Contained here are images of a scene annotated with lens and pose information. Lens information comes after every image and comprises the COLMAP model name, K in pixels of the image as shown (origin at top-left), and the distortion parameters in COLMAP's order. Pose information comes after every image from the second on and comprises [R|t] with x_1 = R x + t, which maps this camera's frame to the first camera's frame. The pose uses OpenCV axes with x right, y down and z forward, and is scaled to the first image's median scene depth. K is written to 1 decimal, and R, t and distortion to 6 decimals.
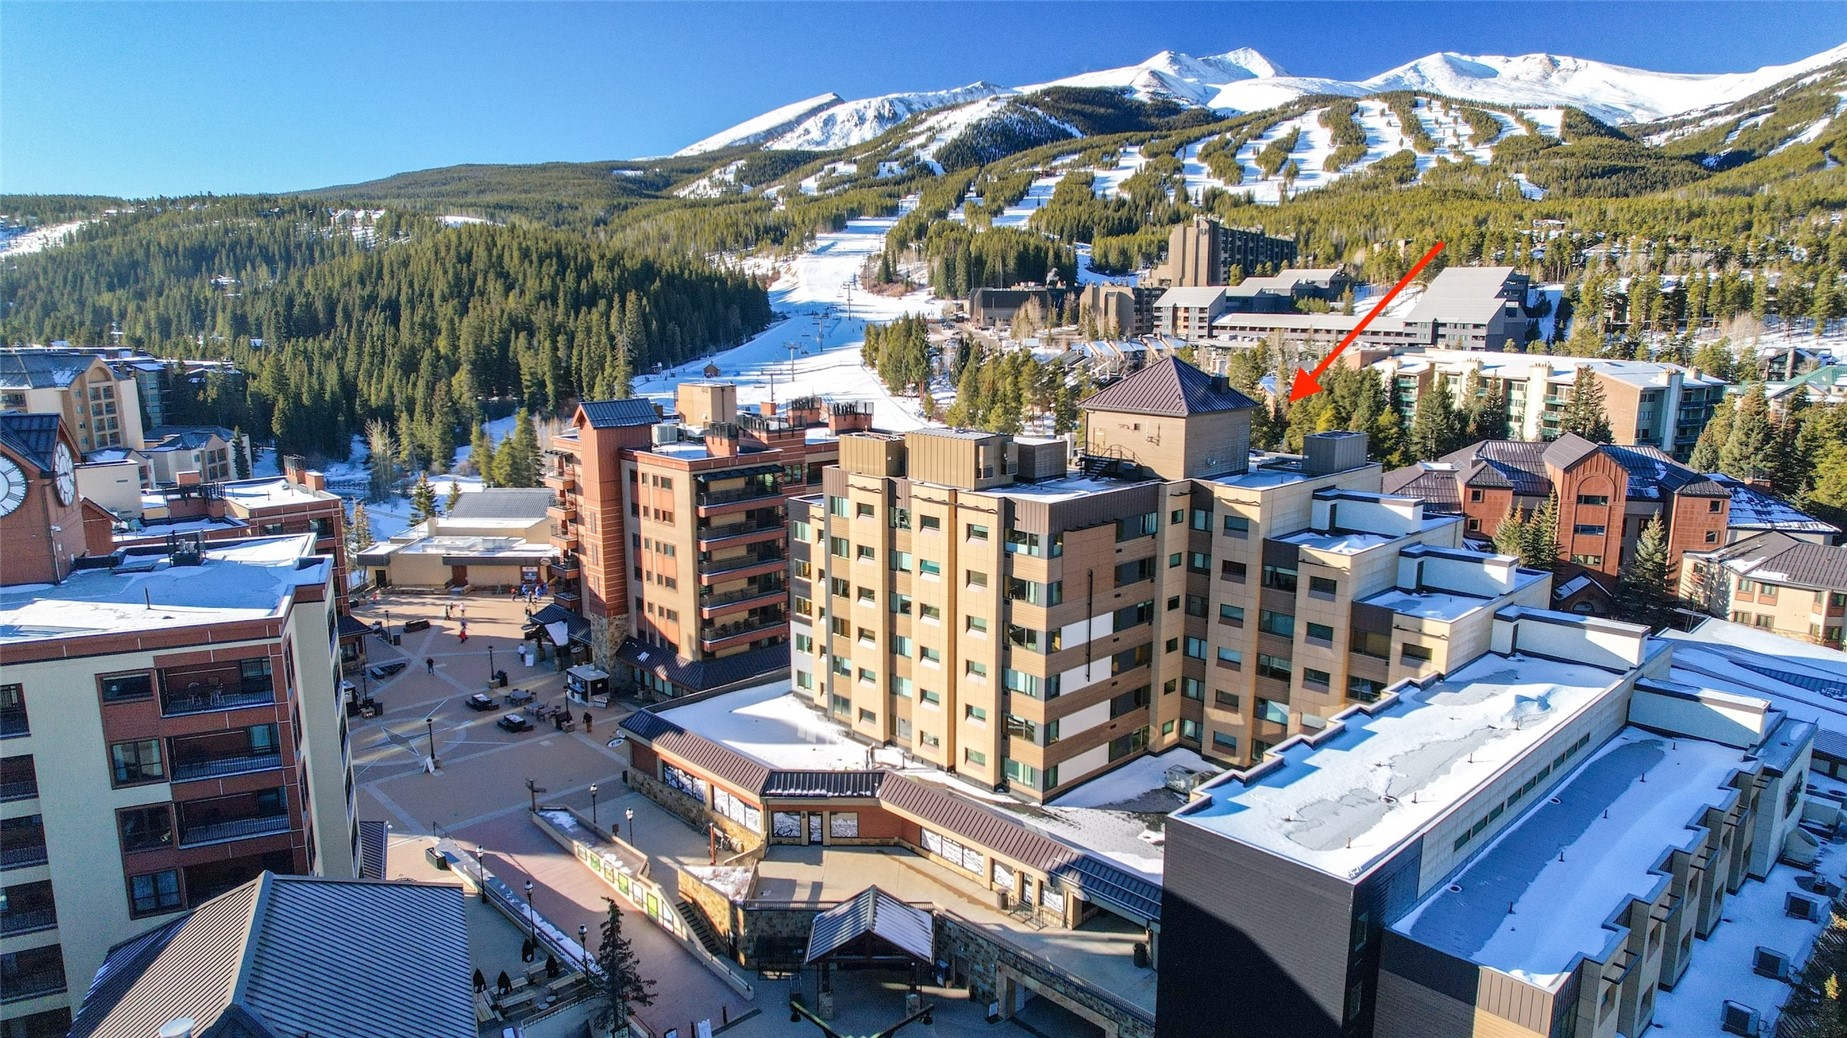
lens RADIAL K [[1180.3, 0, 921.3], [0, 1180.3, 522.8], [0, 0, 1]] dist [-0.070664, 0.067581]
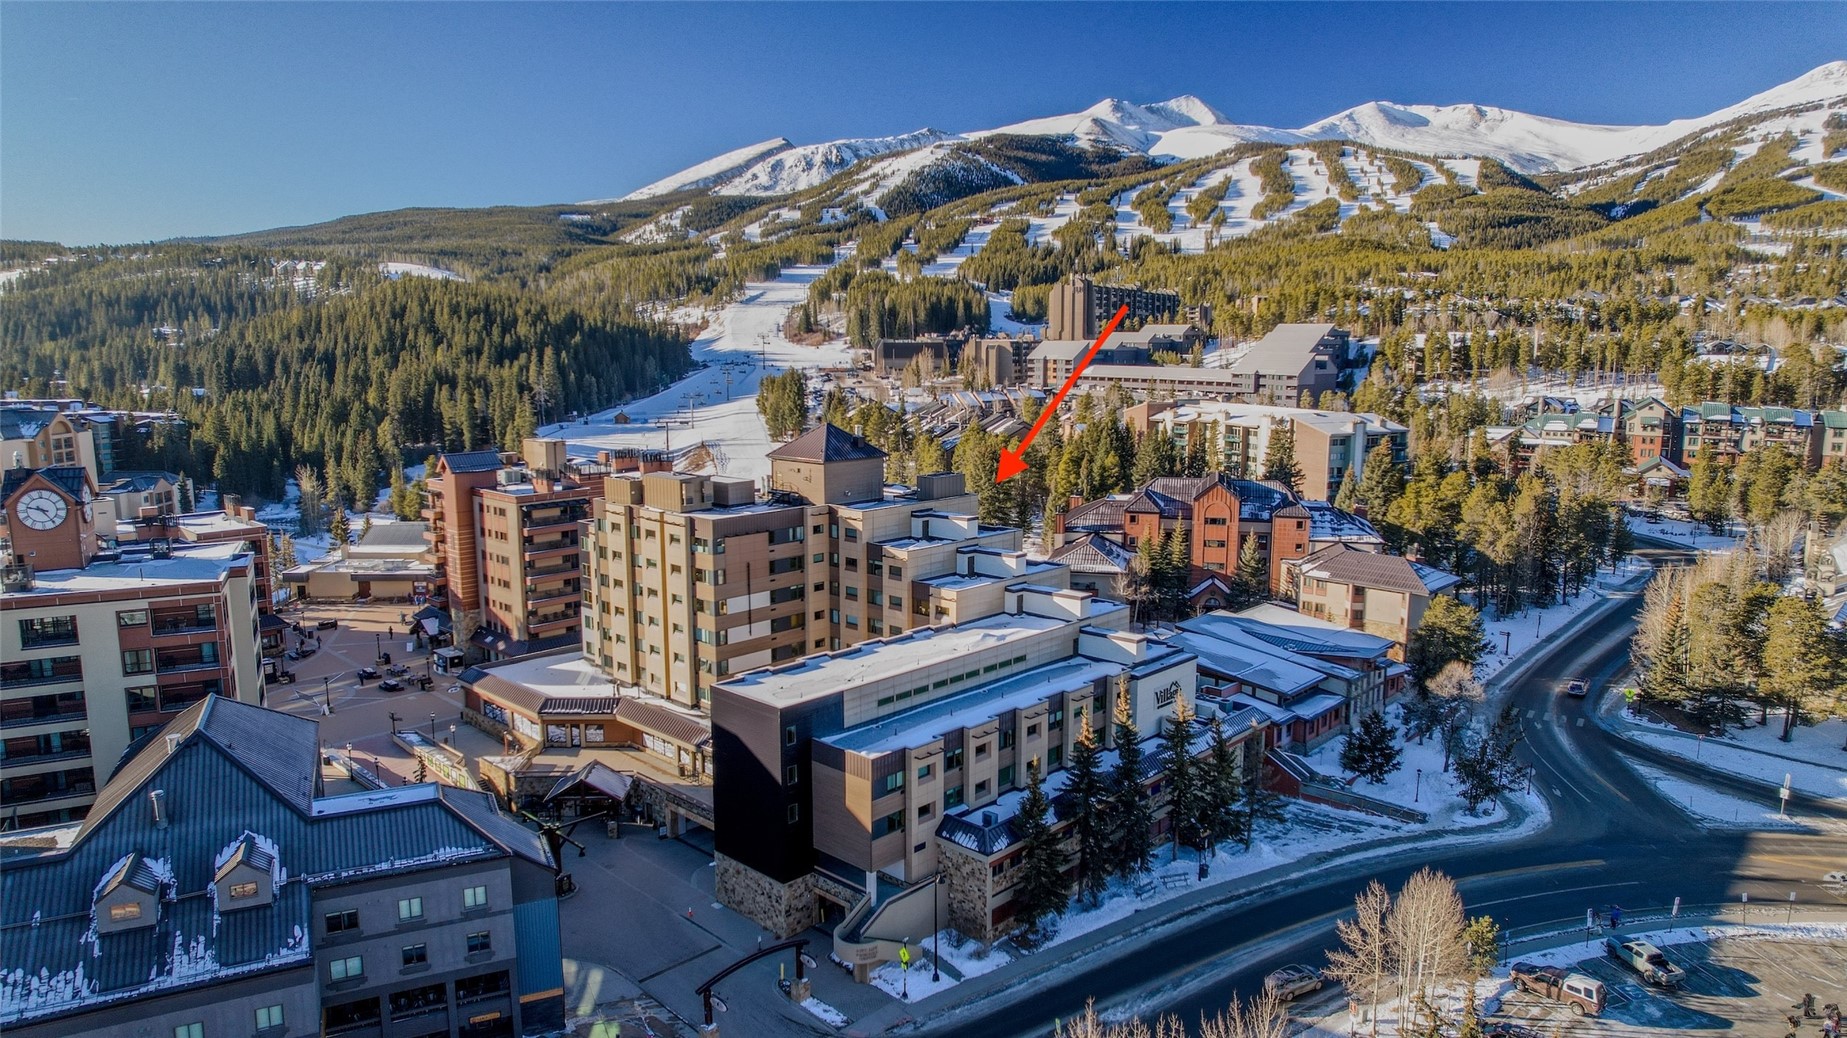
lens RADIAL K [[1188.8, 0, 923.5], [0, 1188.8, 519.0], [0, 0, 1]] dist [-0.072758, 0.068768]
pose [[0.999223, -0.006972, 0.038799, 0.060503], [0.008441, 0.999249, -0.037816, 0.008342], [-0.038507, 0.038114, 0.998531, -0.110379]]
